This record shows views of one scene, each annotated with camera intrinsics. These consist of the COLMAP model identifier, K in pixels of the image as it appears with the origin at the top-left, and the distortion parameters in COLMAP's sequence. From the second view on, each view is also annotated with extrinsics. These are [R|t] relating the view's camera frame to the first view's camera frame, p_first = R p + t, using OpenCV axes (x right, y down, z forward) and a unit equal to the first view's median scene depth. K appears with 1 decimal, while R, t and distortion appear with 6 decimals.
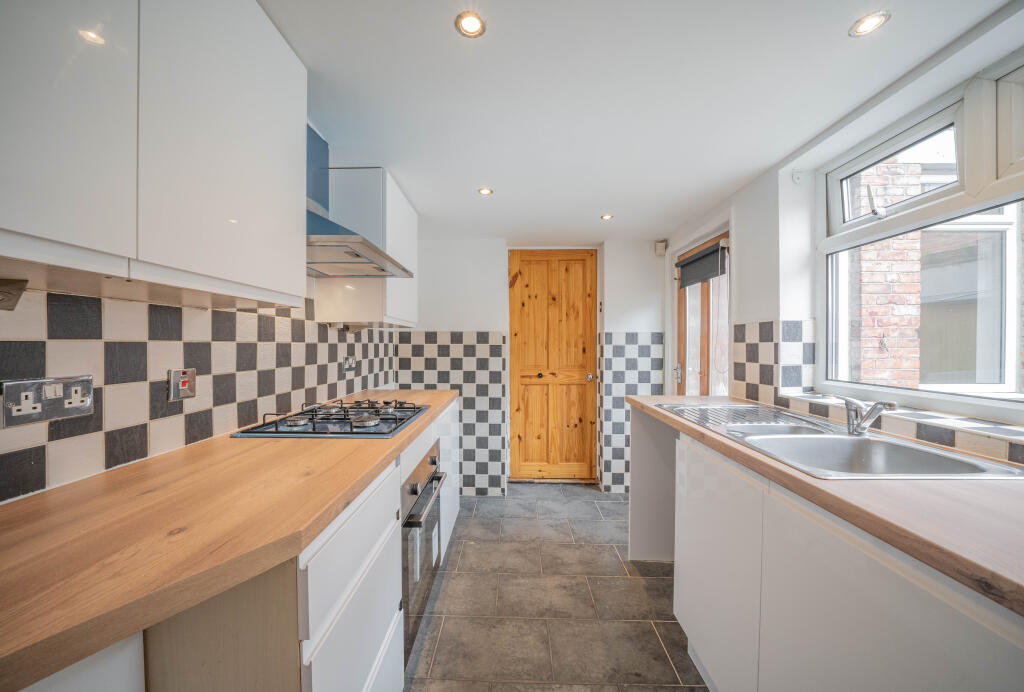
lens RADIAL K [[360.2, 0, 499.6], [0, 360.2, 350.2], [0, 0, 1]] dist [-0.029072, 0.004165]
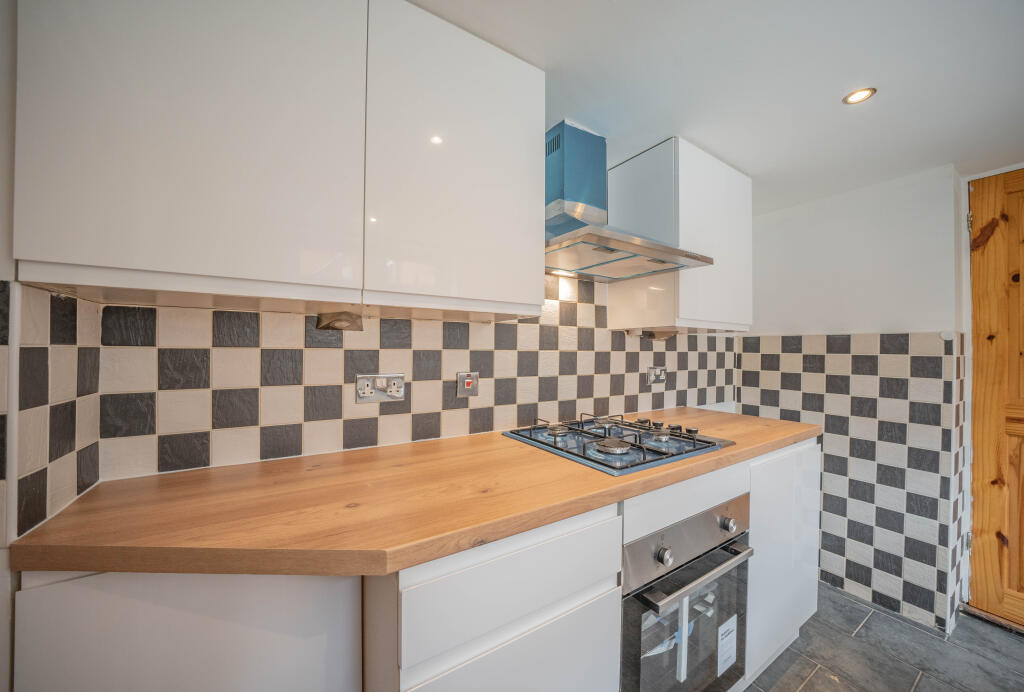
lens RADIAL K [[360.2, 0, 499.6], [0, 360.2, 350.2], [0, 0, 1]] dist [-0.029072, 0.004165]
pose [[0.550238, 0.004249, -0.834997, 0.141033], [-0.021204, 0.999736, -0.008885, -0.009721], [0.834739, 0.022594, 0.550183, 0.253111]]
